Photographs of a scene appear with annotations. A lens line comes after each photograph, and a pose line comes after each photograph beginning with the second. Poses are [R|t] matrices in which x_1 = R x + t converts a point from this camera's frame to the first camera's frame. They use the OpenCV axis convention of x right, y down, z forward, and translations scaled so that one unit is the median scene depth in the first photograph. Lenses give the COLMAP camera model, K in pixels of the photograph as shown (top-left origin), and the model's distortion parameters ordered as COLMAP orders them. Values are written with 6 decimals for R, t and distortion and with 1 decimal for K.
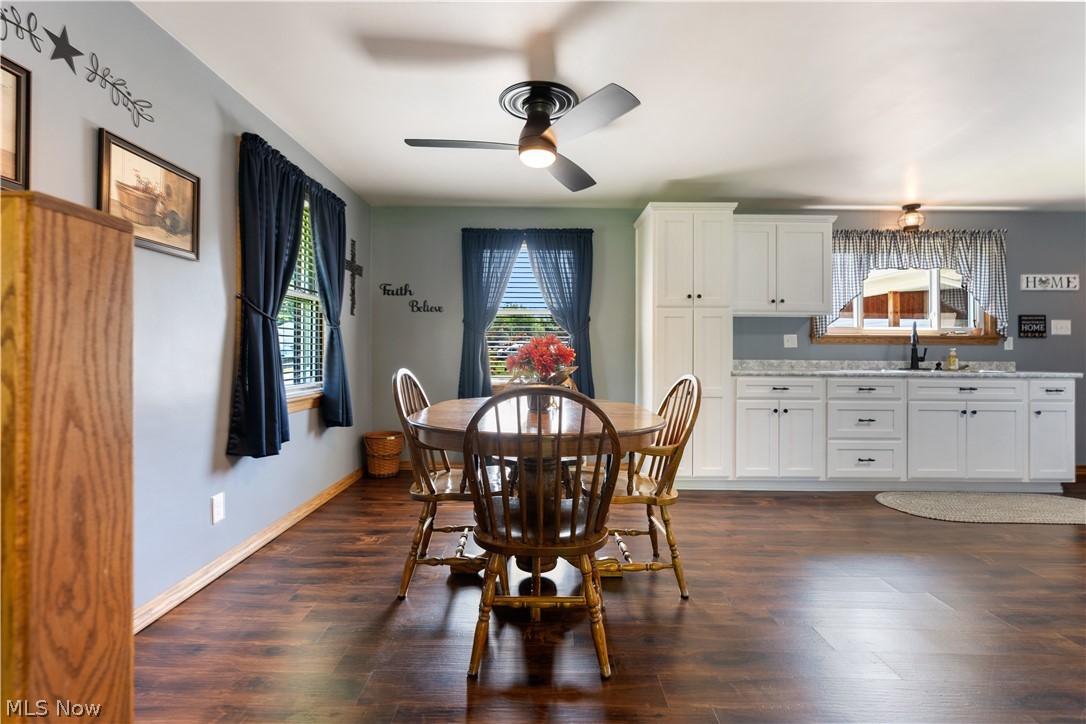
lens RADIAL K [[488.8, 0, 542.5], [0, 488.8, 349.1], [0, 0, 1]] dist [-0.005858, 0.002891]
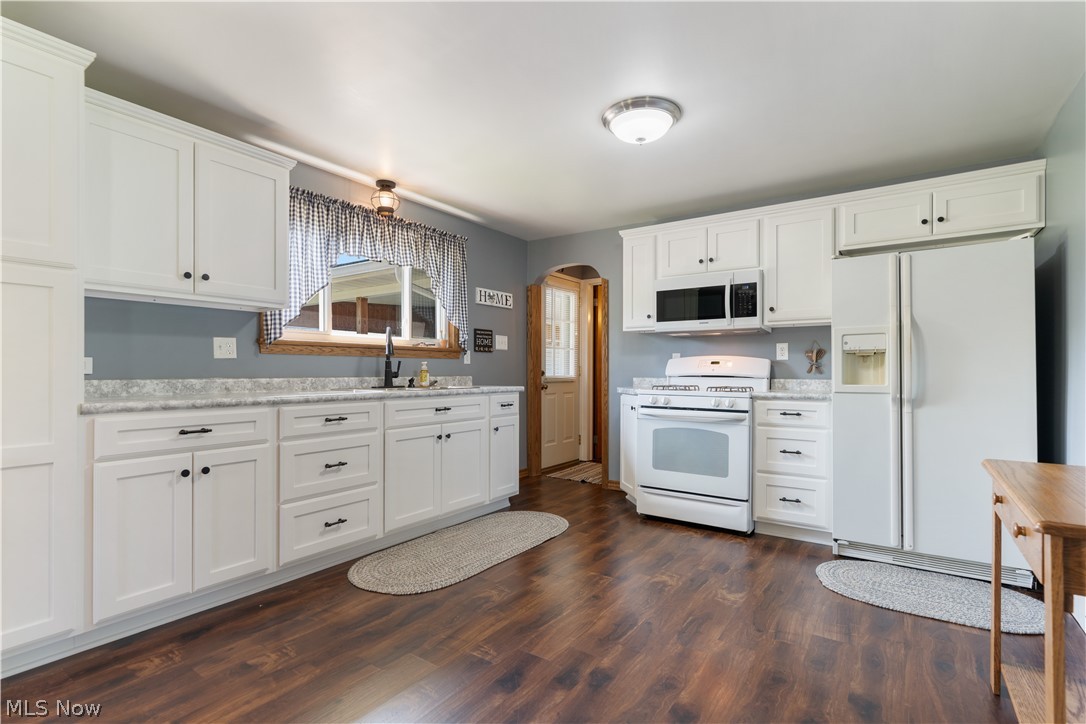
lens RADIAL K [[519.6, 0, 543.8], [0, 519.6, 367.7], [0, 0, 1]] dist [-0.004047, -0.000018]
pose [[0.562955, -0.000696, 0.826487, 0.200677], [-0.002650, 0.999993, 0.002647, 0.006091], [-0.826483, -0.003680, 0.562949, 0.308734]]
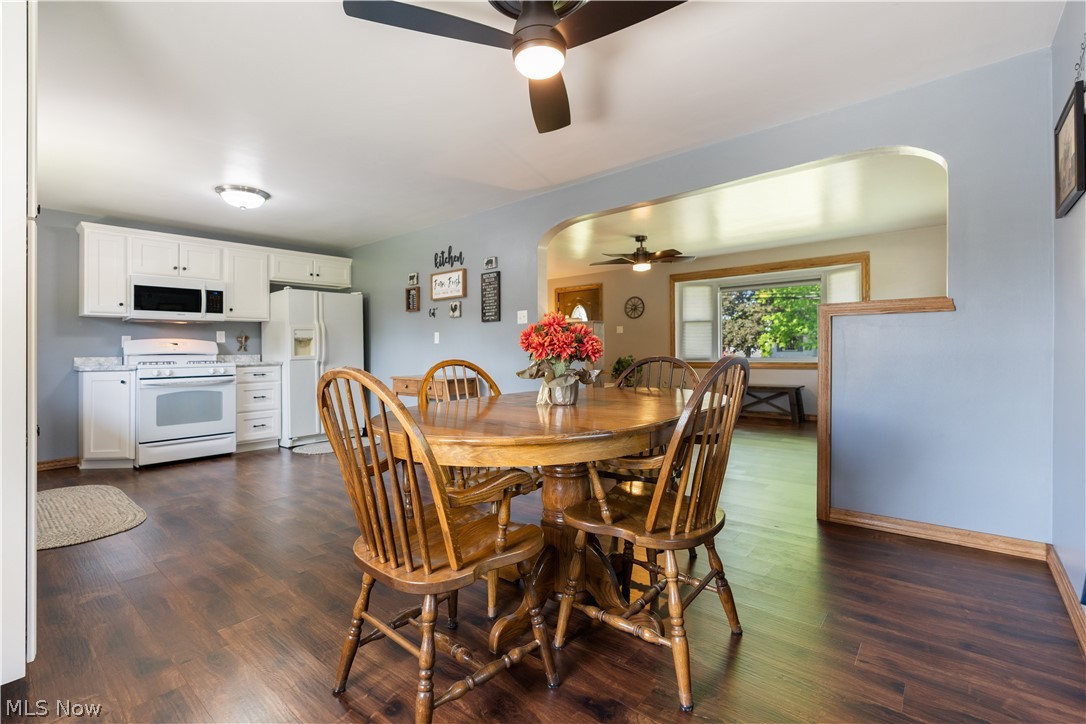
lens RADIAL K [[488.8, 0, 543.0], [0, 488.8, 338.0], [0, 0, 1]] dist [-0.005858, 0.002891]
pose [[-0.766888, 0.018734, 0.641508, -0.288163], [0.005611, 0.999731, -0.022488, 0.015897], [-0.641757, -0.013646, -0.766787, 0.924008]]
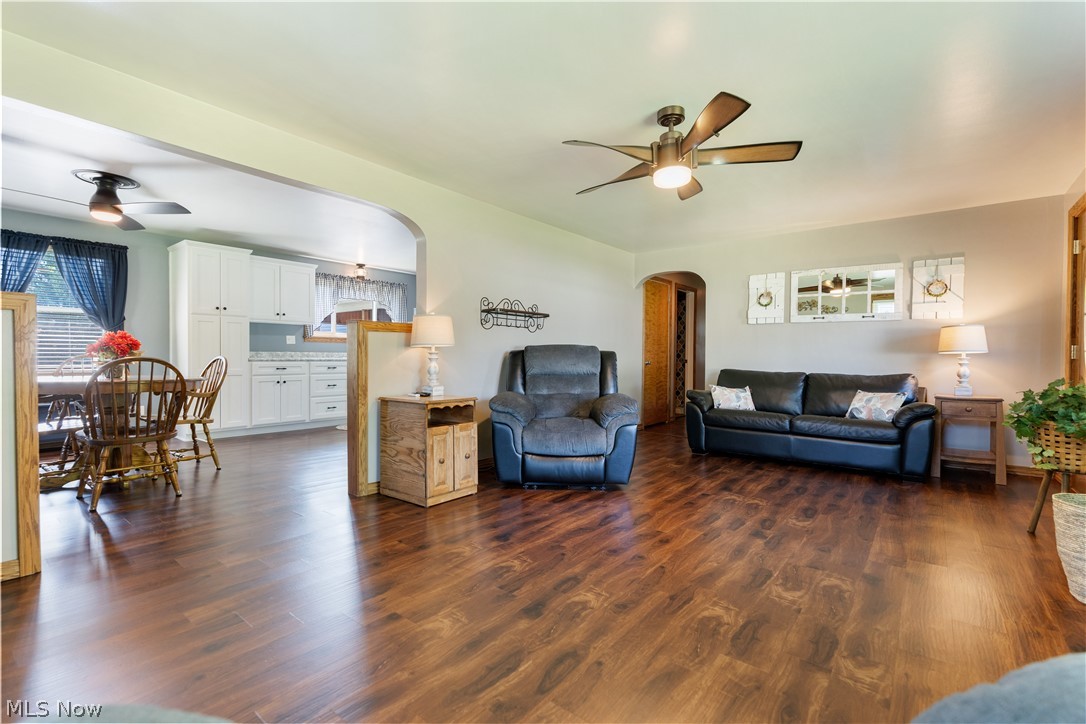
lens RADIAL K [[488.8, 0, 542.4], [0, 488.8, 360.2], [0, 0, 1]] dist [-0.005858, 0.002891]
pose [[0.626884, -0.009824, 0.779050, -0.211667], [-0.008364, 0.999778, 0.019338, 0.012832], [-0.779067, -0.018638, 0.626663, -0.628909]]
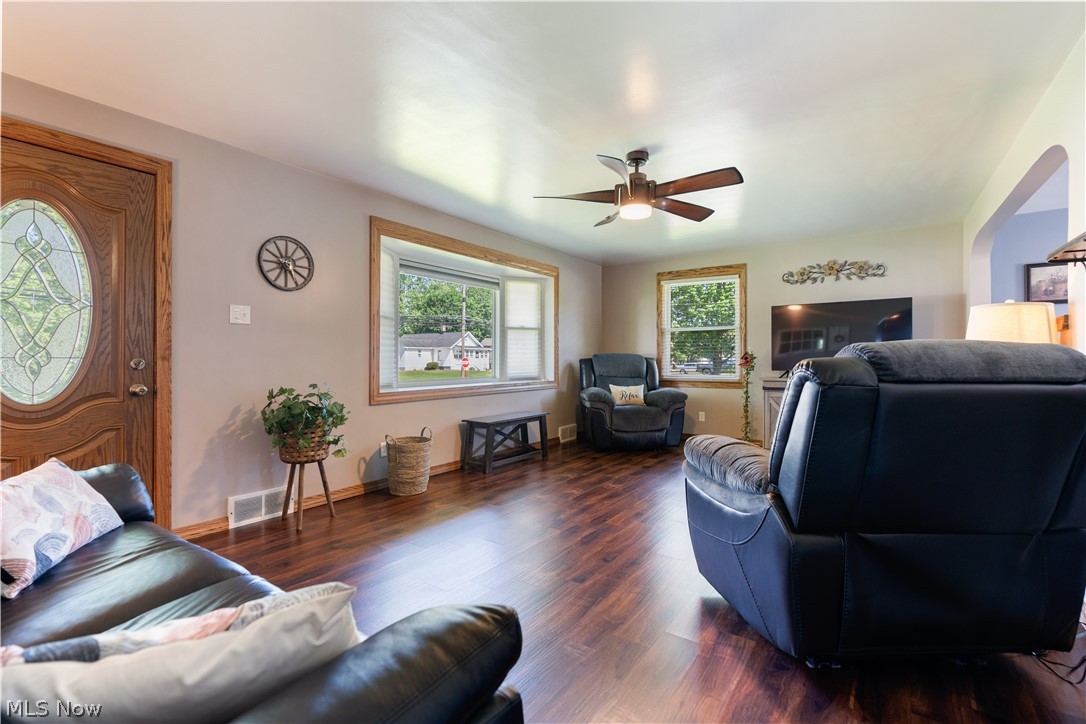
lens RADIAL K [[488.8, 0, 541.8], [0, 488.8, 356.2], [0, 0, 1]] dist [-0.005858, 0.002891]
pose [[-0.576302, -0.012628, -0.817139, 1.093323], [0.005757, 0.999793, -0.019511, 0.016926], [0.817216, -0.015948, -0.576110, -0.039574]]
